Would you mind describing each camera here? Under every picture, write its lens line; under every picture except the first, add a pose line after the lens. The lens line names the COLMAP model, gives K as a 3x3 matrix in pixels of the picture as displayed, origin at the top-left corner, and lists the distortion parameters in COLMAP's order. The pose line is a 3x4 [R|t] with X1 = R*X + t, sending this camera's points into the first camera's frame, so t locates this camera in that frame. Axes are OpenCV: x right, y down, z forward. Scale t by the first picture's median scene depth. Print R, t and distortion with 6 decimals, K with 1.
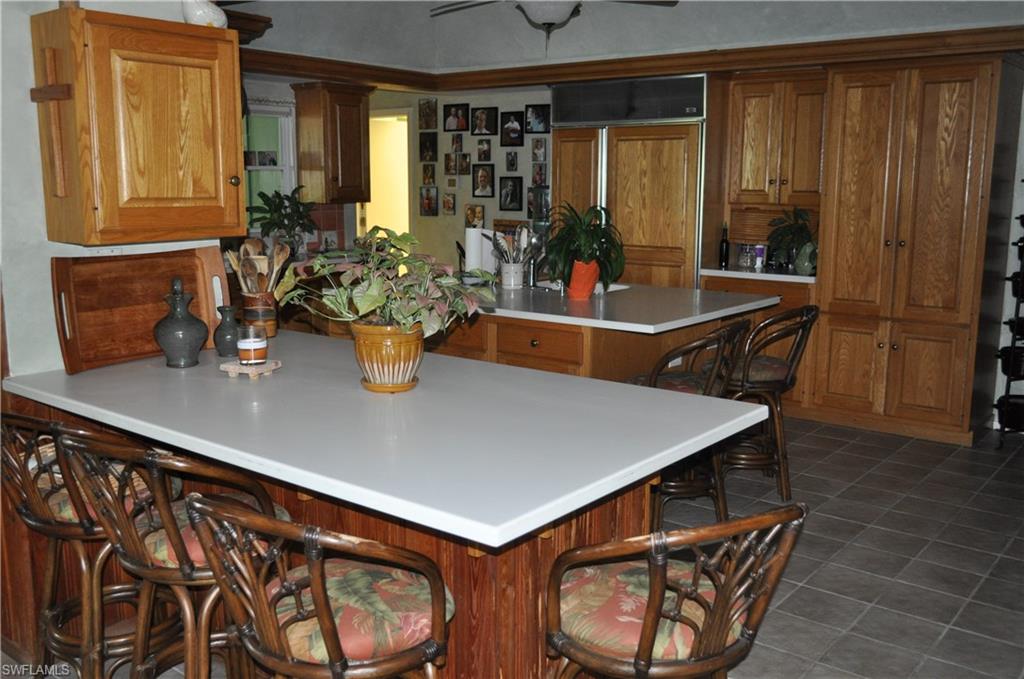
lens RADIAL K [[943.9, 0, 513.4], [0, 943.9, 335.6], [0, 0, 1]] dist [-0.002905, 0.000000]
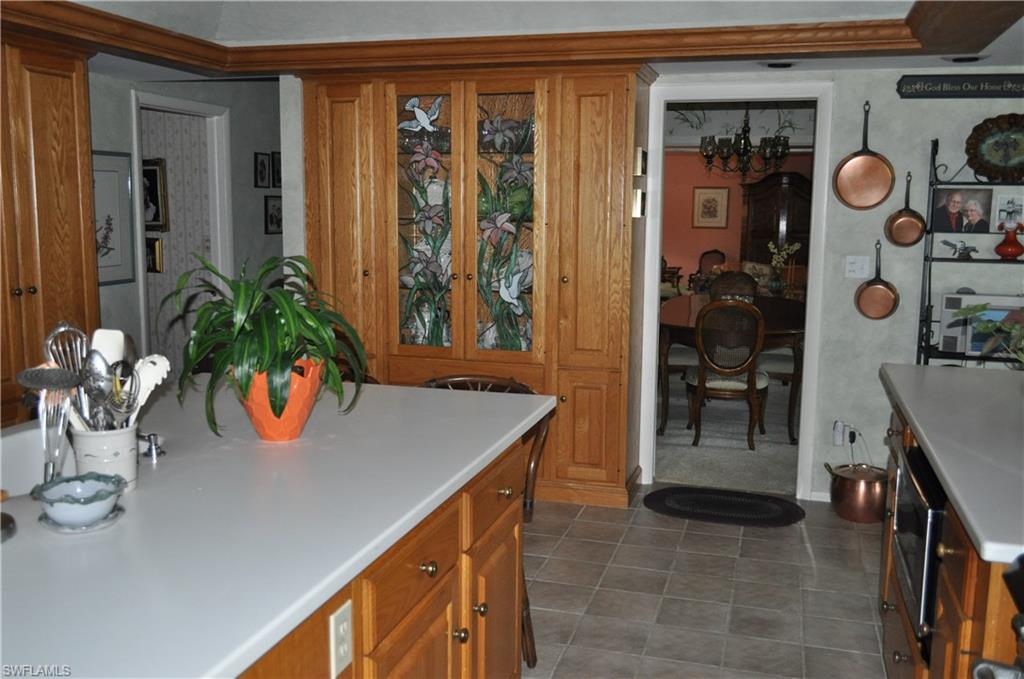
lens RADIAL K [[943.9, 0, 513.2], [0, 943.9, 339.8], [0, 0, 1]] dist [-0.002905, 0.000000]
pose [[-0.368226, -0.134602, 0.919941, -0.277874], [0.145708, 0.968883, 0.200085, -0.107291], [-0.918248, 0.207719, -0.337156, 0.648839]]
